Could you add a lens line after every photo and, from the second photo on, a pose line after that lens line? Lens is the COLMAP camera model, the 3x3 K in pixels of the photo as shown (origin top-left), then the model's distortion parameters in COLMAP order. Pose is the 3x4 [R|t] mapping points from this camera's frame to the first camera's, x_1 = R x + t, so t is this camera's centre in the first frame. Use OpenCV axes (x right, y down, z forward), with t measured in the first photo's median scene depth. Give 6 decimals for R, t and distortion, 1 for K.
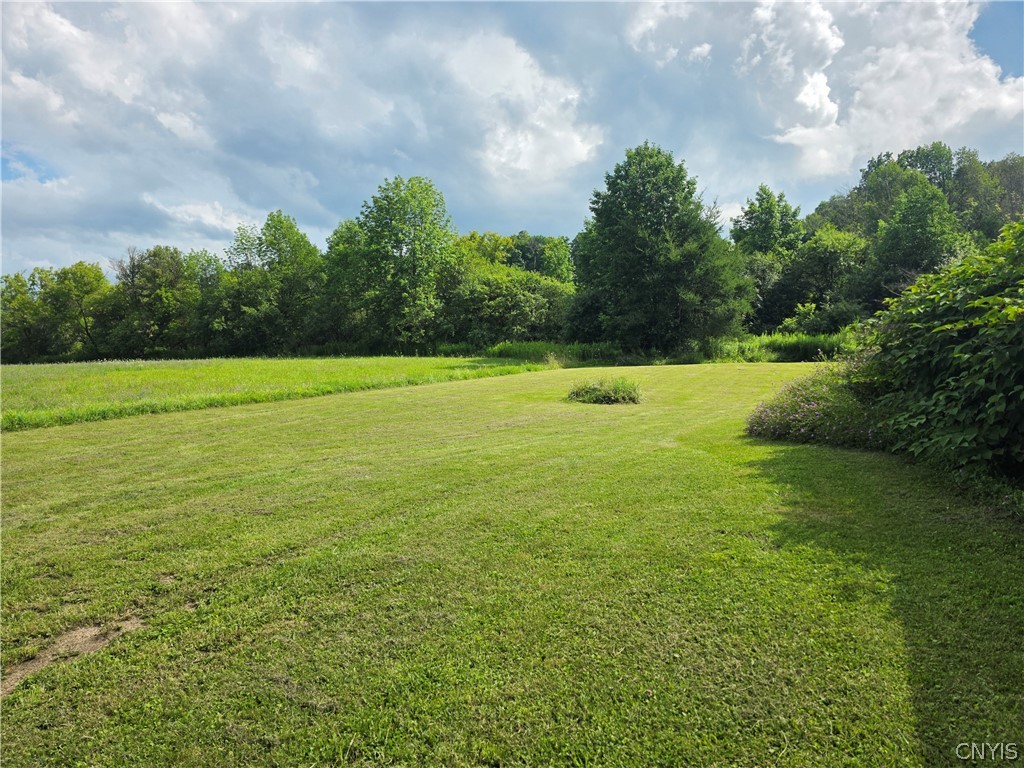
lens RADIAL K [[702.7, 0, 512.0], [0, 702.7, 384.0], [0, 0, 1]] dist [0.024003, -0.000958]
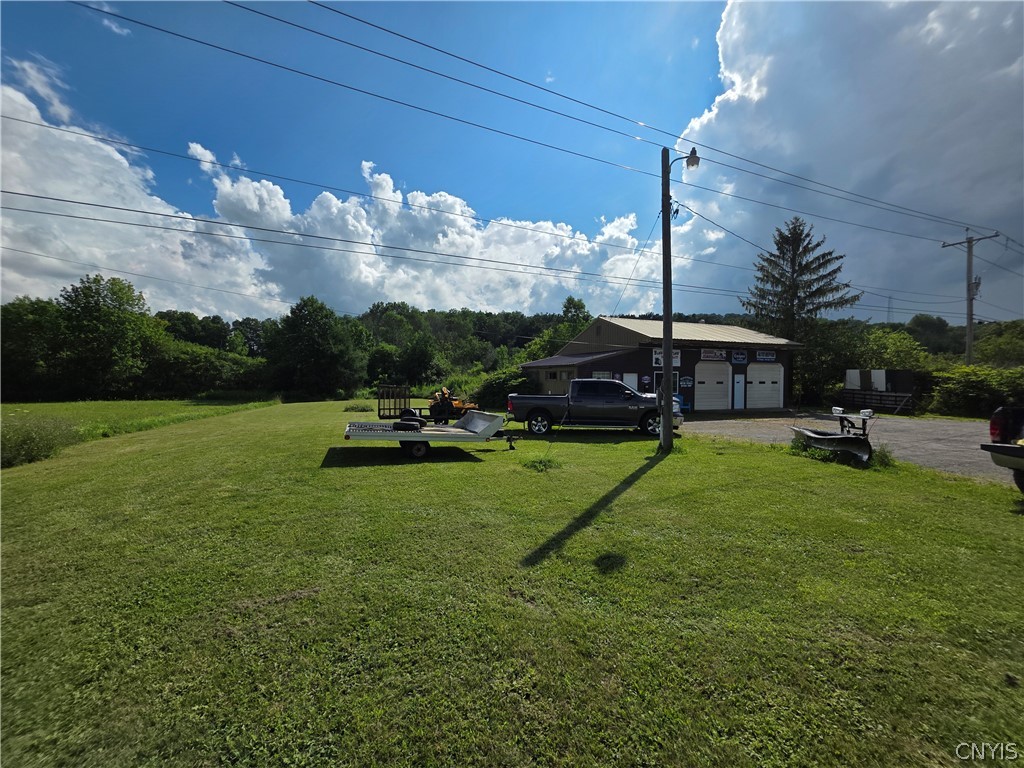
lens RADIAL K [[411.4, 0, 512.0], [0, 411.4, 384.0], [0, 0, 1]] dist [-0.000072, -0.000012]
pose [[0.675273, 0.016462, 0.737384, -0.223998], [0.044535, 0.997017, -0.063042, 0.016355], [-0.736222, 0.075410, 0.672525, -0.169986]]
